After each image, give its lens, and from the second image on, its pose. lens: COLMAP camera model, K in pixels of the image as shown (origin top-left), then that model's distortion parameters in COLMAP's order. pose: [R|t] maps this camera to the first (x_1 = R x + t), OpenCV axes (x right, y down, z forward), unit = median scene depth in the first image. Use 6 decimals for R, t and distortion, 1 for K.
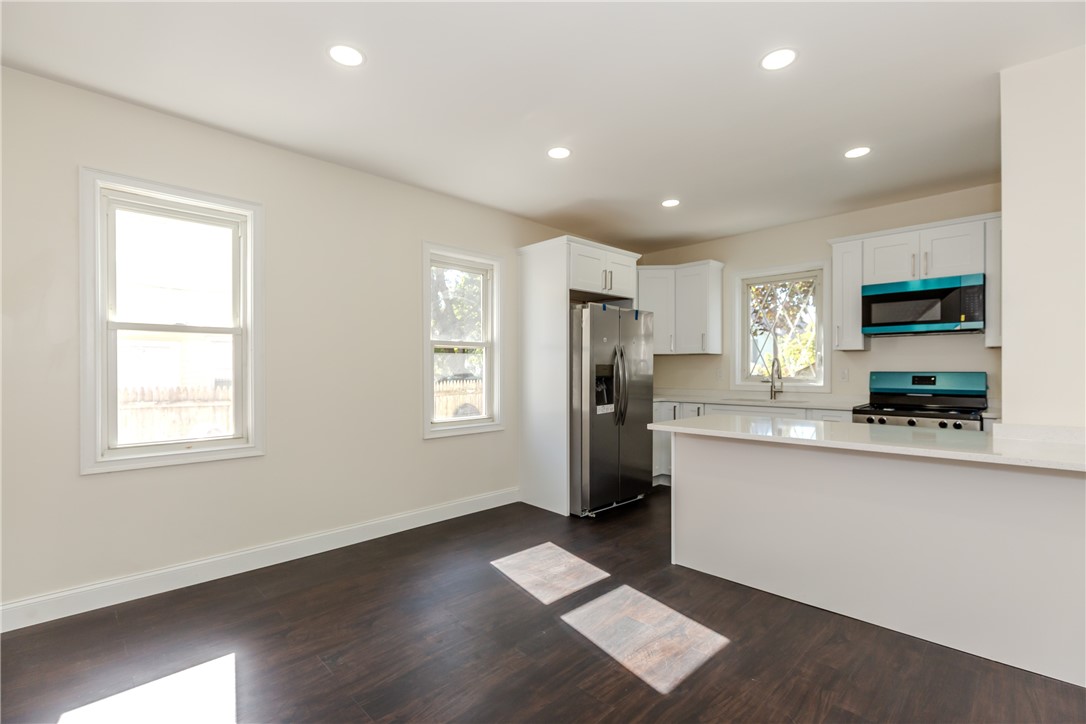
lens RADIAL K [[480.6, 0, 551.9], [0, 480.6, 369.7], [0, 0, 1]] dist [0.002260, -0.000533]
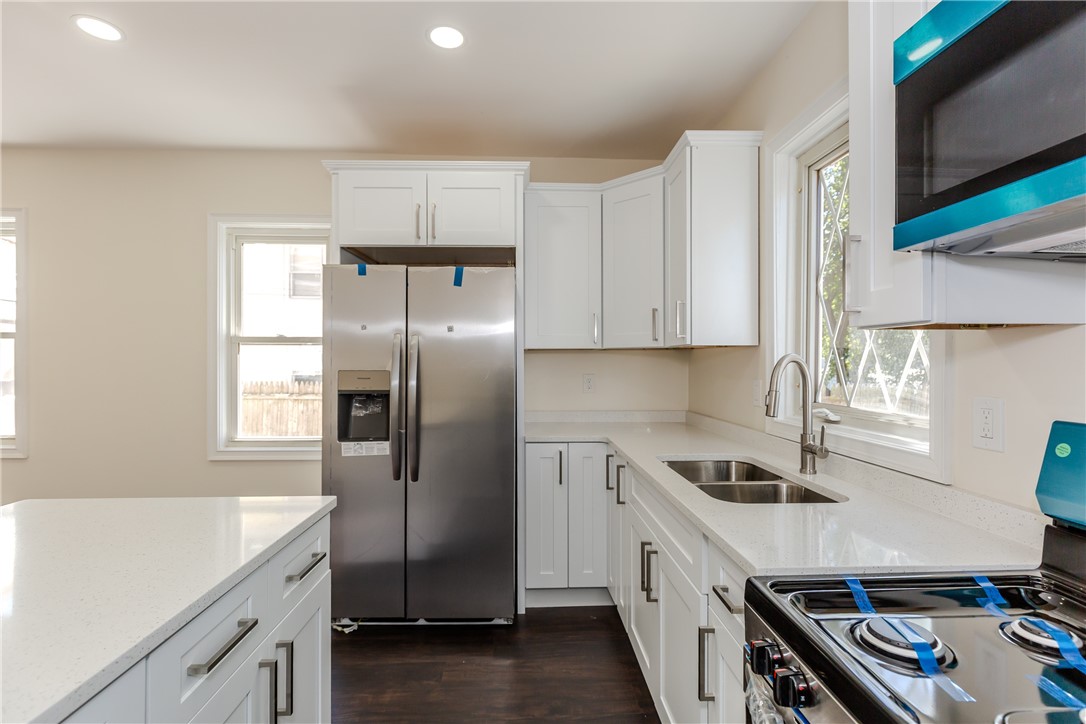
lens RADIAL K [[480.6, 0, 540.7], [0, 480.6, 358.5], [0, 0, 1]] dist [0.002260, -0.000533]
pose [[0.748709, -0.003991, -0.662887, 0.645529], [-0.002893, 0.999953, -0.009288, -0.019669], [0.662892, 0.008871, 0.748662, 0.720816]]
